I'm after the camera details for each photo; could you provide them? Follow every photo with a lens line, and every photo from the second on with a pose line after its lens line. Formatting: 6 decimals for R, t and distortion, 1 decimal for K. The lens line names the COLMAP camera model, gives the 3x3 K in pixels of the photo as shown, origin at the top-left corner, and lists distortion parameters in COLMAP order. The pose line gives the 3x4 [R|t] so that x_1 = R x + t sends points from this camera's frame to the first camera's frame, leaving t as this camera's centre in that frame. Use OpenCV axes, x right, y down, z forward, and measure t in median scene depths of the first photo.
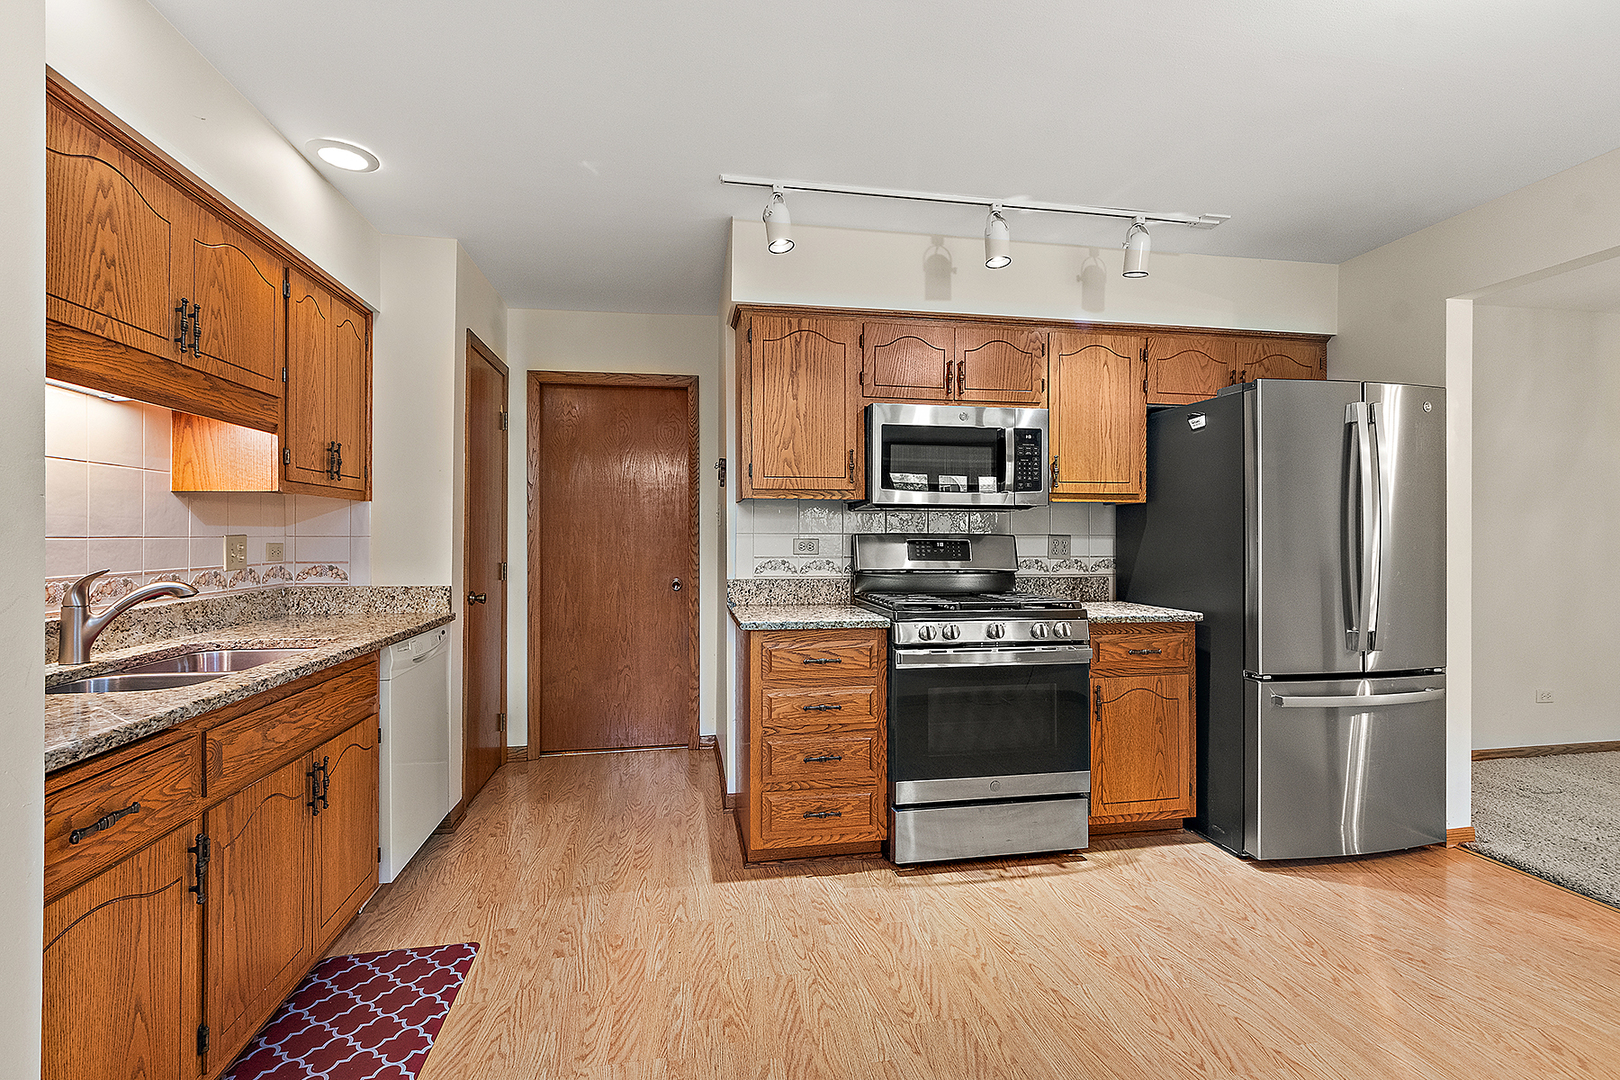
lens RADIAL K [[720.8, 0, 796.1], [0, 720.8, 532.7], [0, 0, 1]] dist [0.000213, -0.001846]
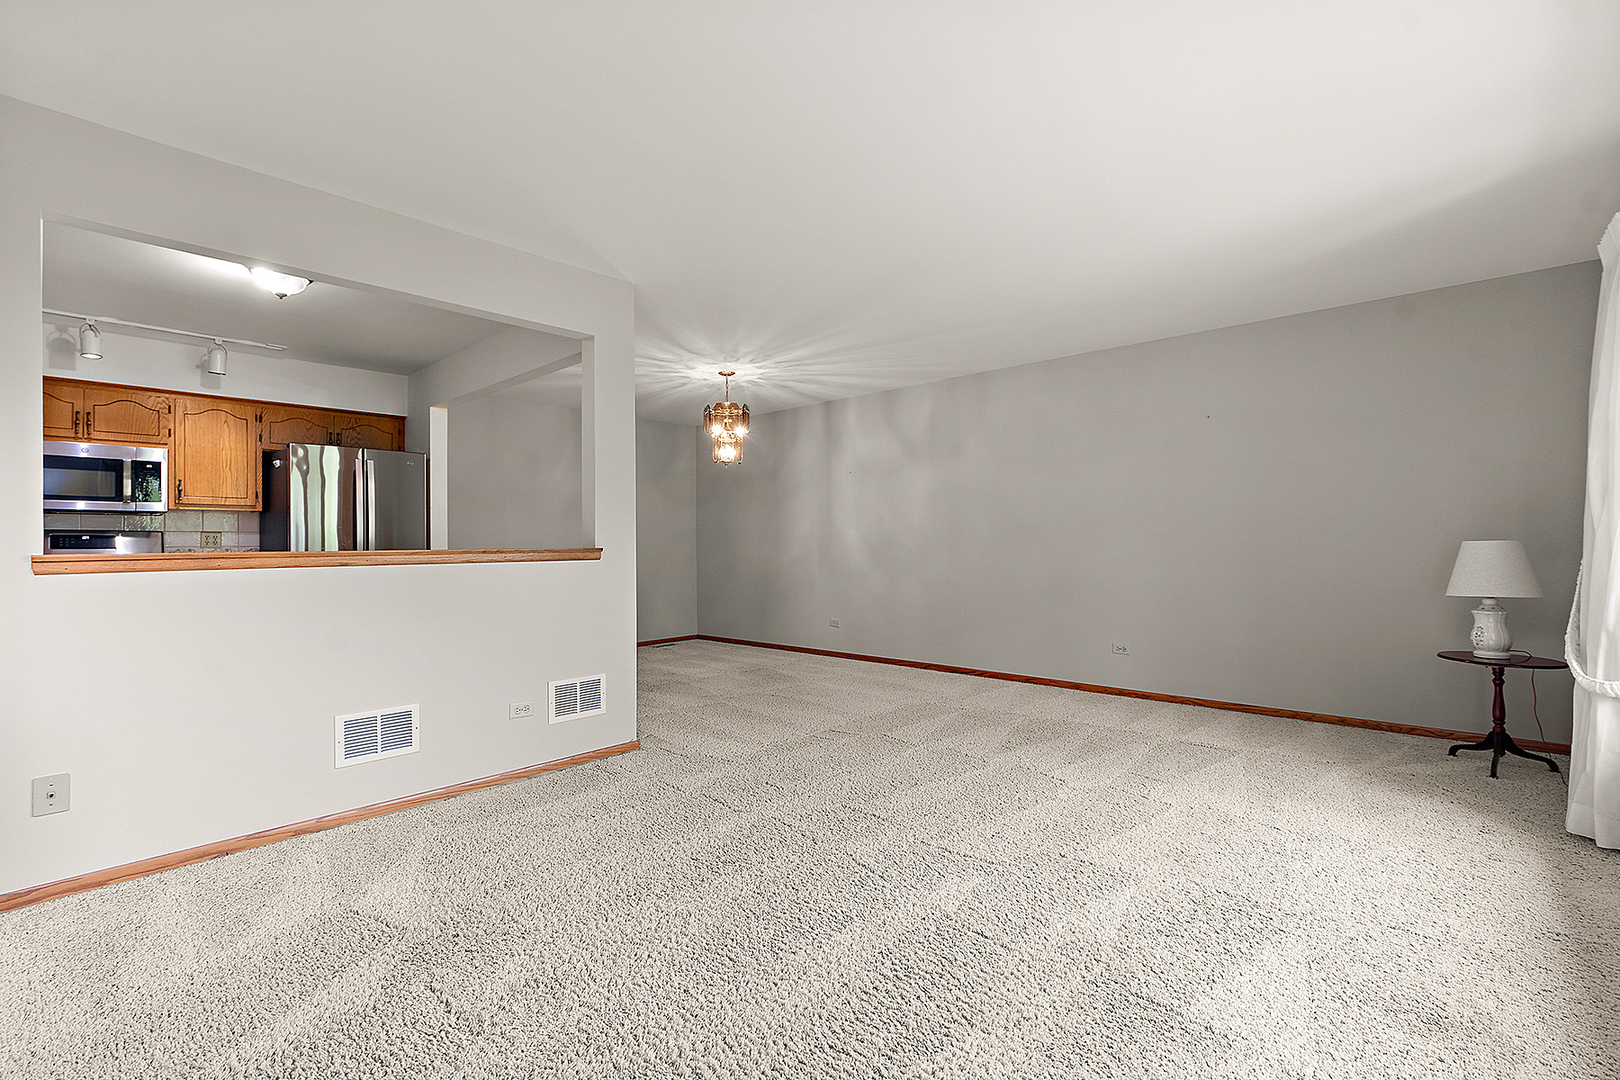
lens RADIAL K [[720.8, 0, 802.9], [0, 720.8, 537.5], [0, 0, 1]] dist [0.000213, -0.001846]
pose [[0.792753, -0.001818, 0.609540, 0.525026], [0.005313, 0.999978, -0.003928, 0.033304], [-0.609519, 0.006352, 0.792746, -1.125630]]
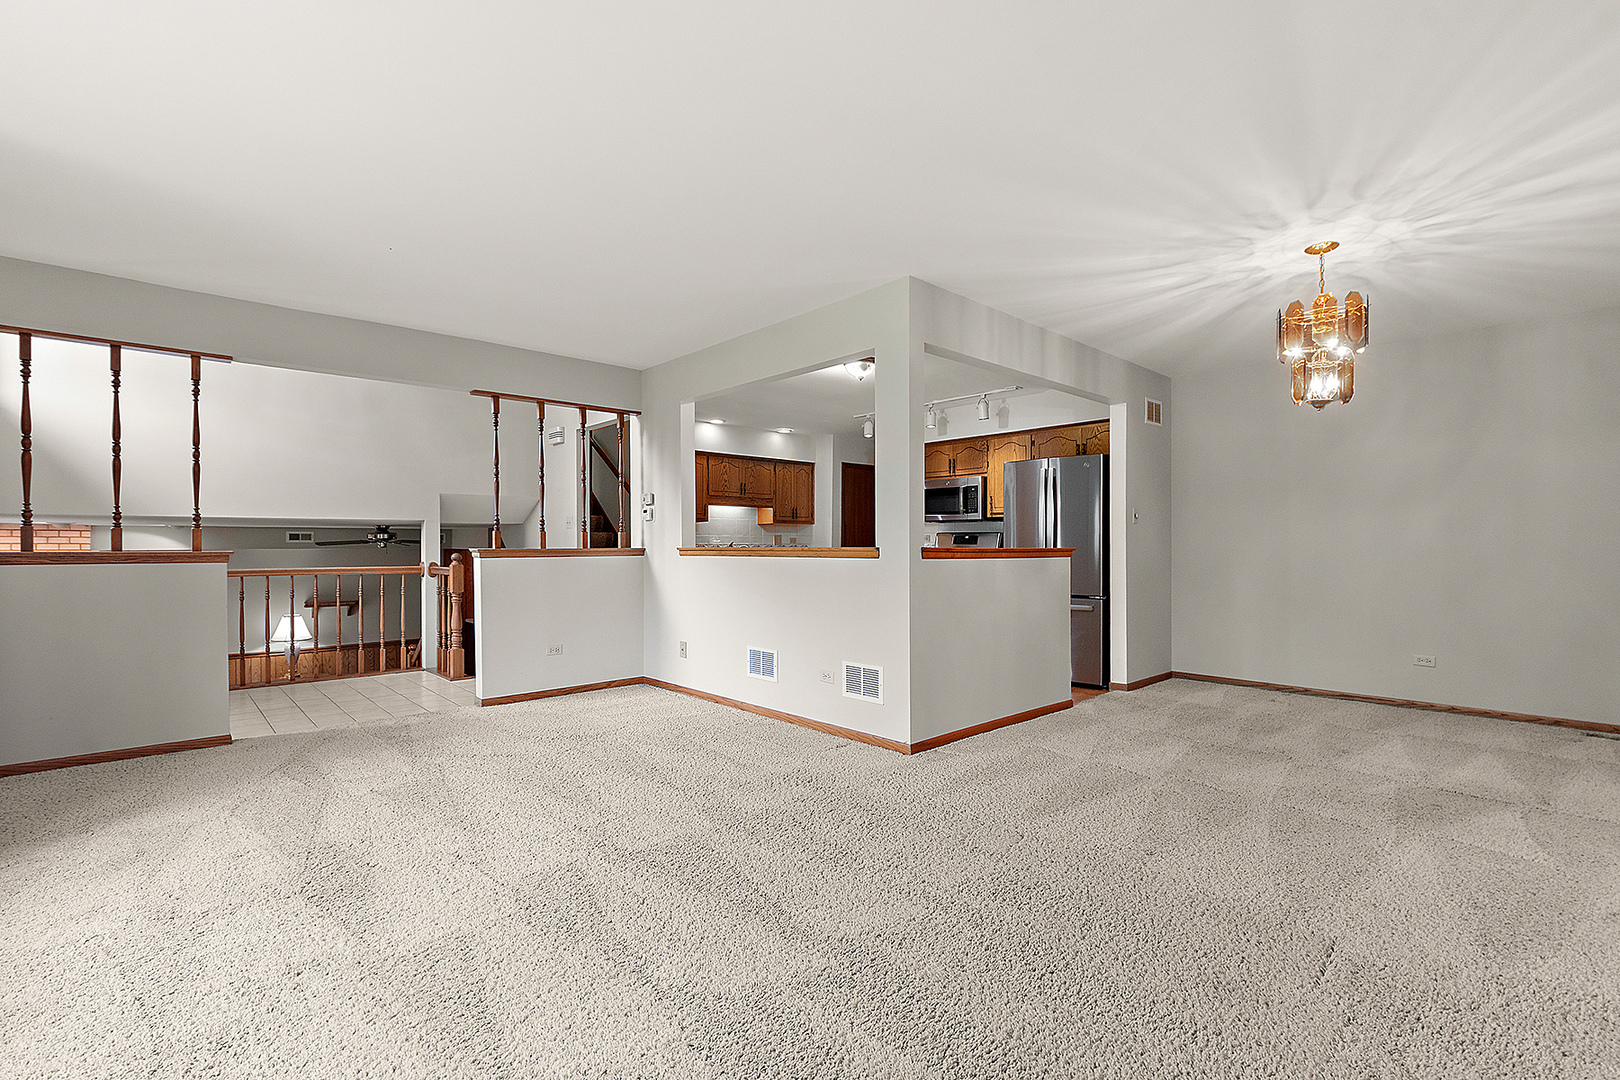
lens RADIAL K [[720.8, 0, 820.7], [0, 720.8, 550.6], [0, 0, 1]] dist [0.000213, -0.001846]
pose [[0.554110, 0.006852, -0.832415, 2.100801], [0.005015, 0.999920, 0.011569, 0.035531], [0.832428, -0.010585, 0.554032, -0.725484]]
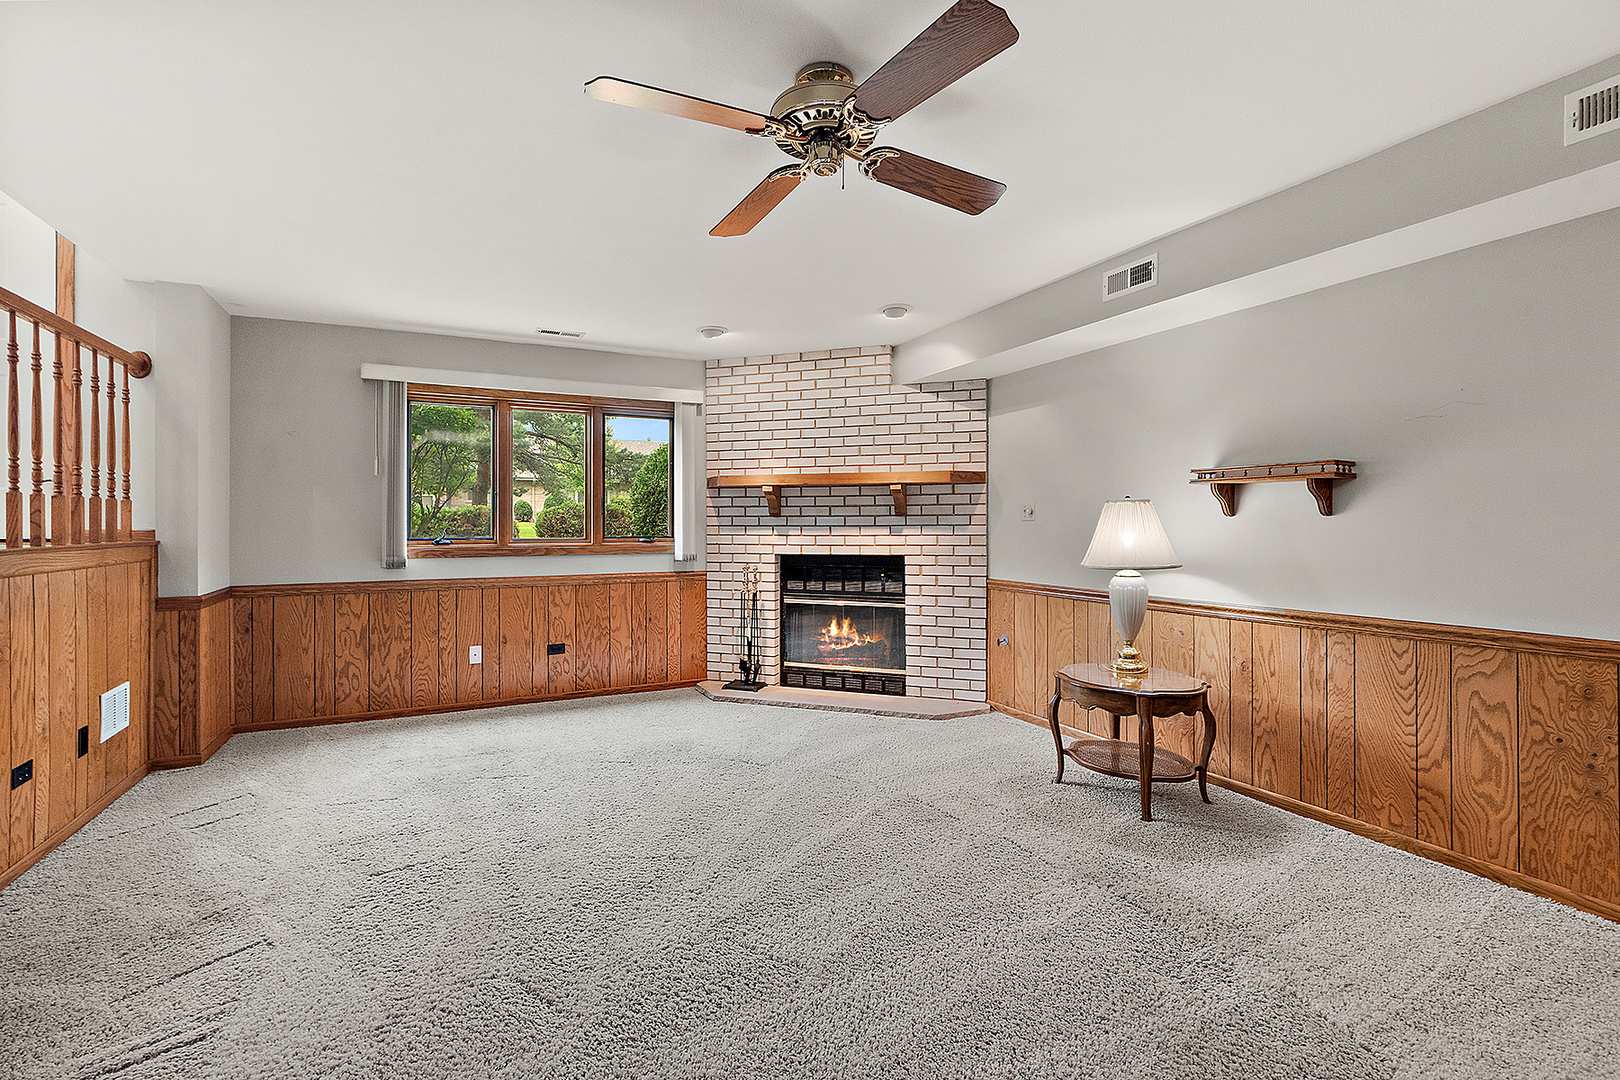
lens RADIAL K [[720.8, 0, 812.6], [0, 720.8, 523.4], [0, 0, 1]] dist [0.000213, -0.001846]
pose [[-0.959284, -0.000383, -0.282443, -1.088027], [0.001927, 0.999967, -0.007900, 0.402117], [0.282437, -0.008123, -0.959251, 0.094753]]
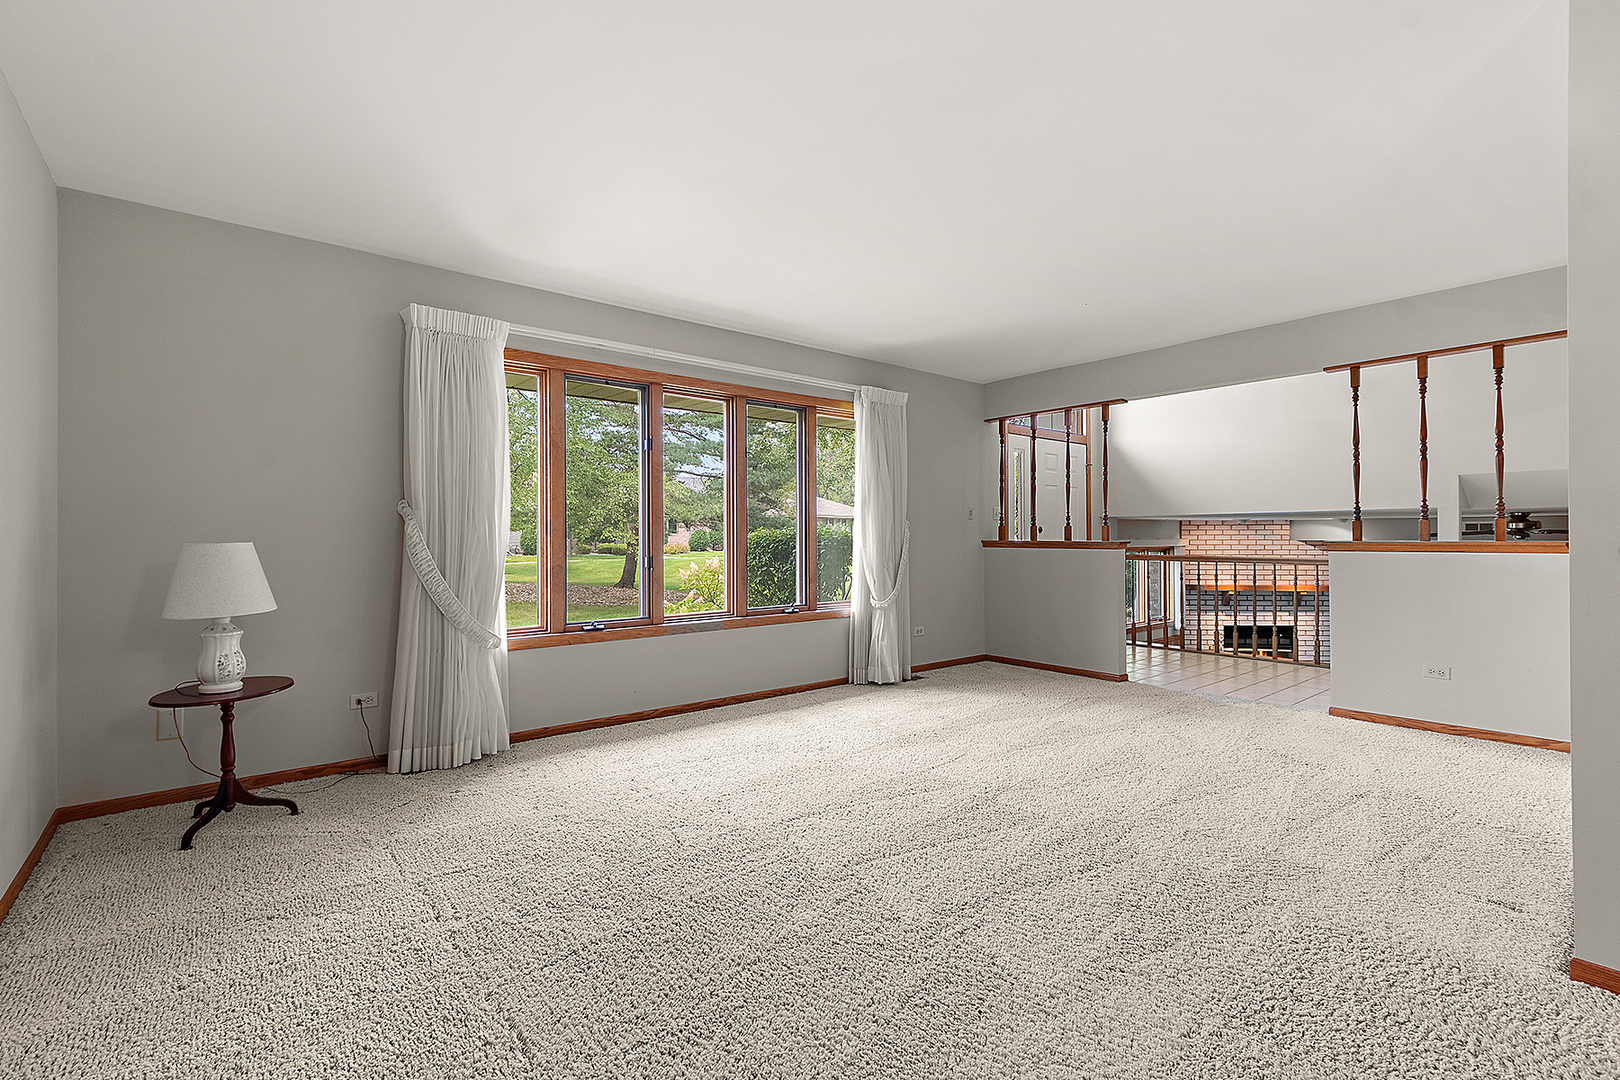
lens RADIAL K [[720.8, 0, 811.3], [0, 720.8, 534.6], [0, 0, 1]] dist [0.000213, -0.001846]
pose [[-0.867459, -0.000167, -0.497509, 1.978993], [0.004226, 0.999961, -0.007704, 0.041104], [0.497491, -0.008786, -0.867425, 0.342675]]
